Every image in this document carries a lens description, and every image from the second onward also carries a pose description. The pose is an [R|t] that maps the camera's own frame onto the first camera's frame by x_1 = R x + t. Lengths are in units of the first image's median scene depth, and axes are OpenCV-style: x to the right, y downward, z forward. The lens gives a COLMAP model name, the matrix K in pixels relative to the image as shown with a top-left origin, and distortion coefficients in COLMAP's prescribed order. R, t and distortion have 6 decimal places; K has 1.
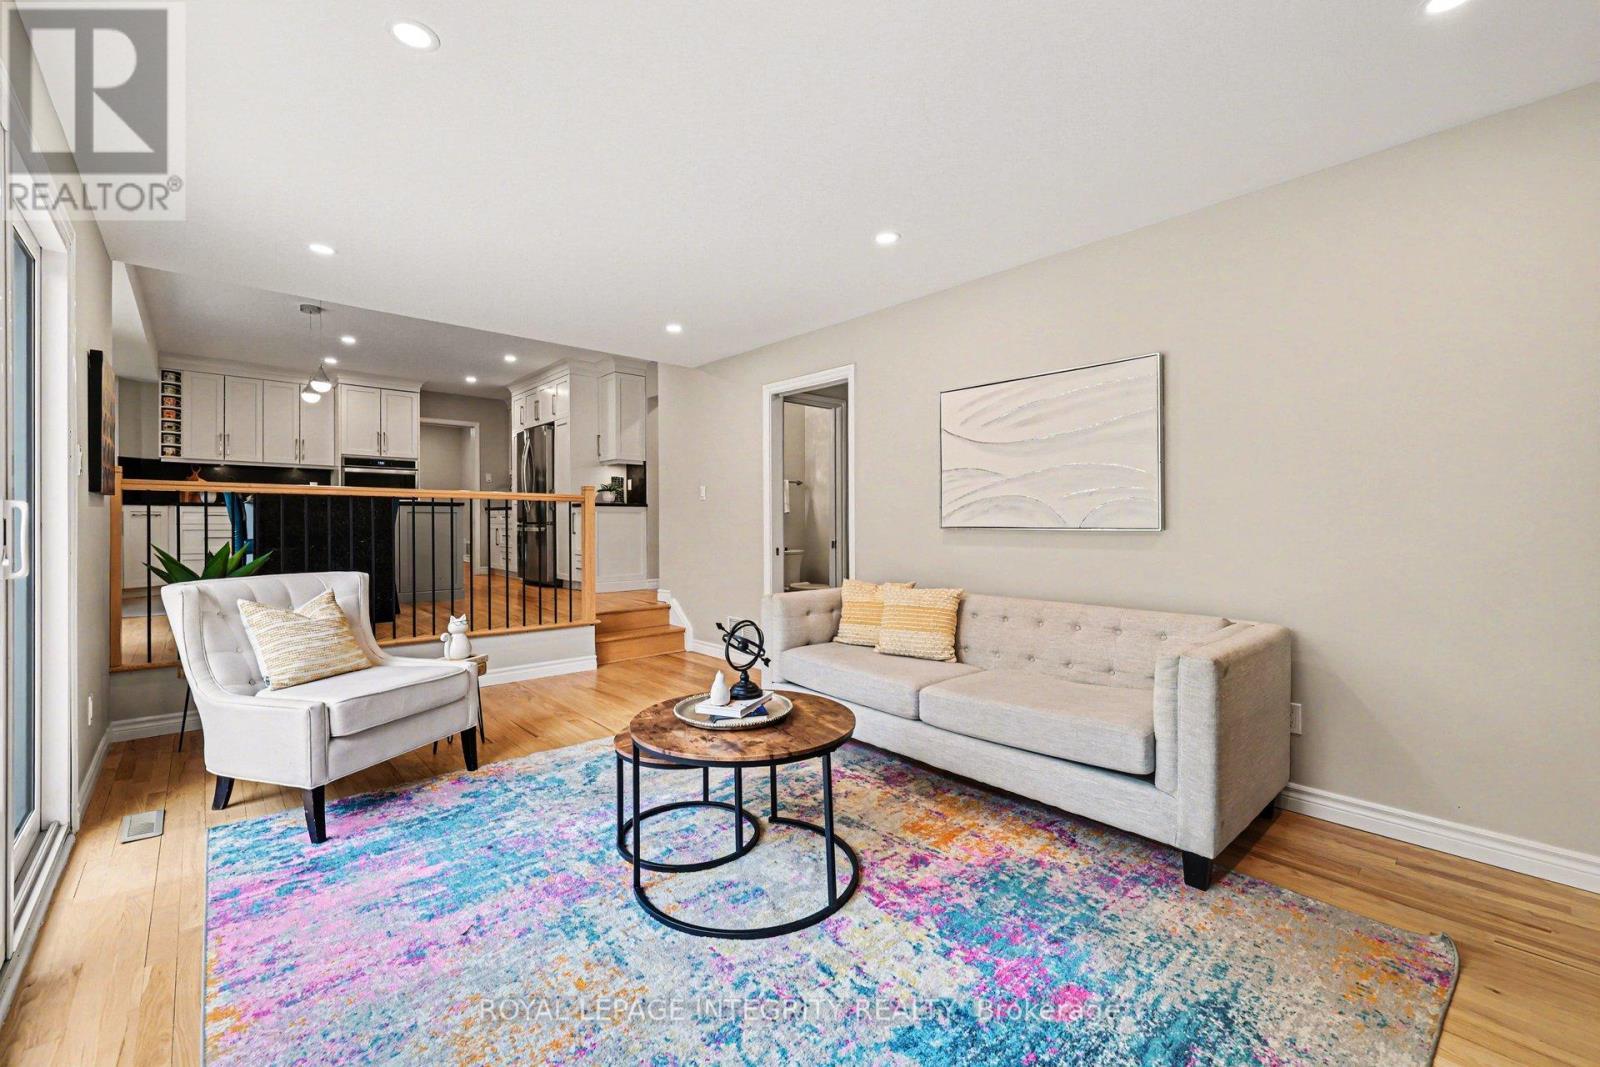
lens RADIAL K [[669.1, 0, 799.1], [0, 669.1, 522.7], [0, 0, 1]] dist [0.007236, 0.000017]
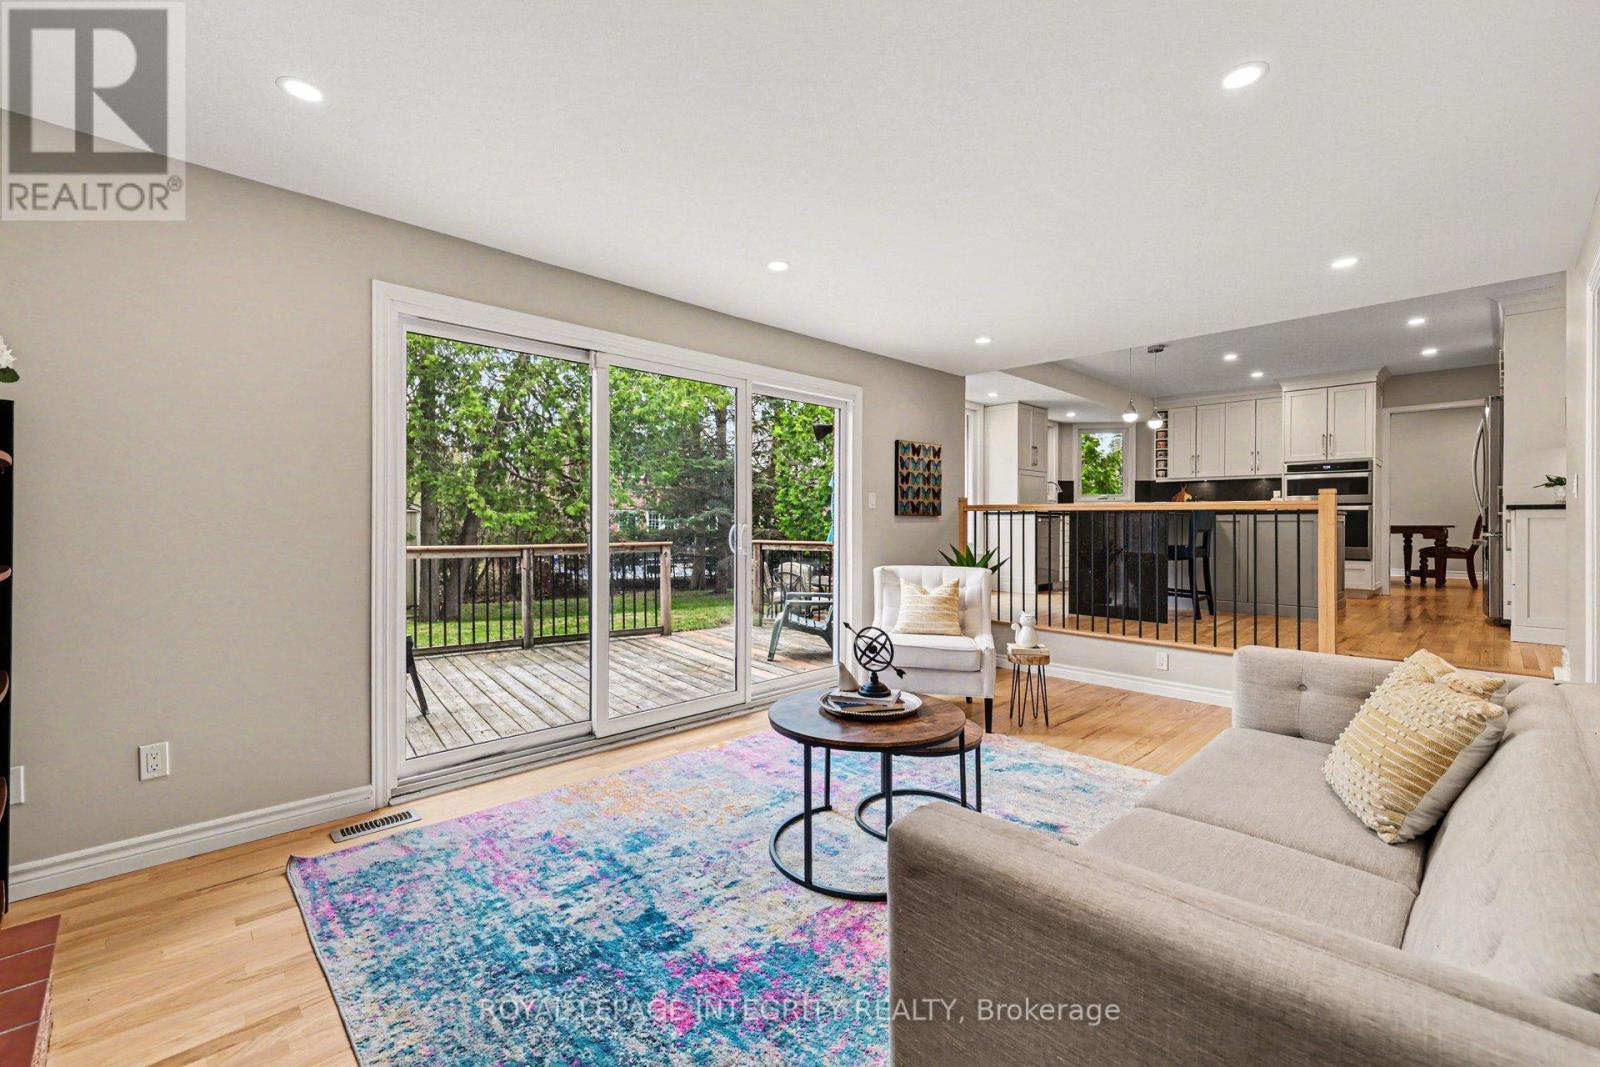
lens RADIAL K [[669.1, 0, 799.6], [0, 669.1, 527.4], [0, 0, 1]] dist [0.007236, 0.000017]
pose [[0.042790, 0.006844, -0.999061, 0.655507], [-0.004821, 0.999966, 0.006644, -0.017775], [0.999072, 0.004533, 0.042821, 0.523270]]
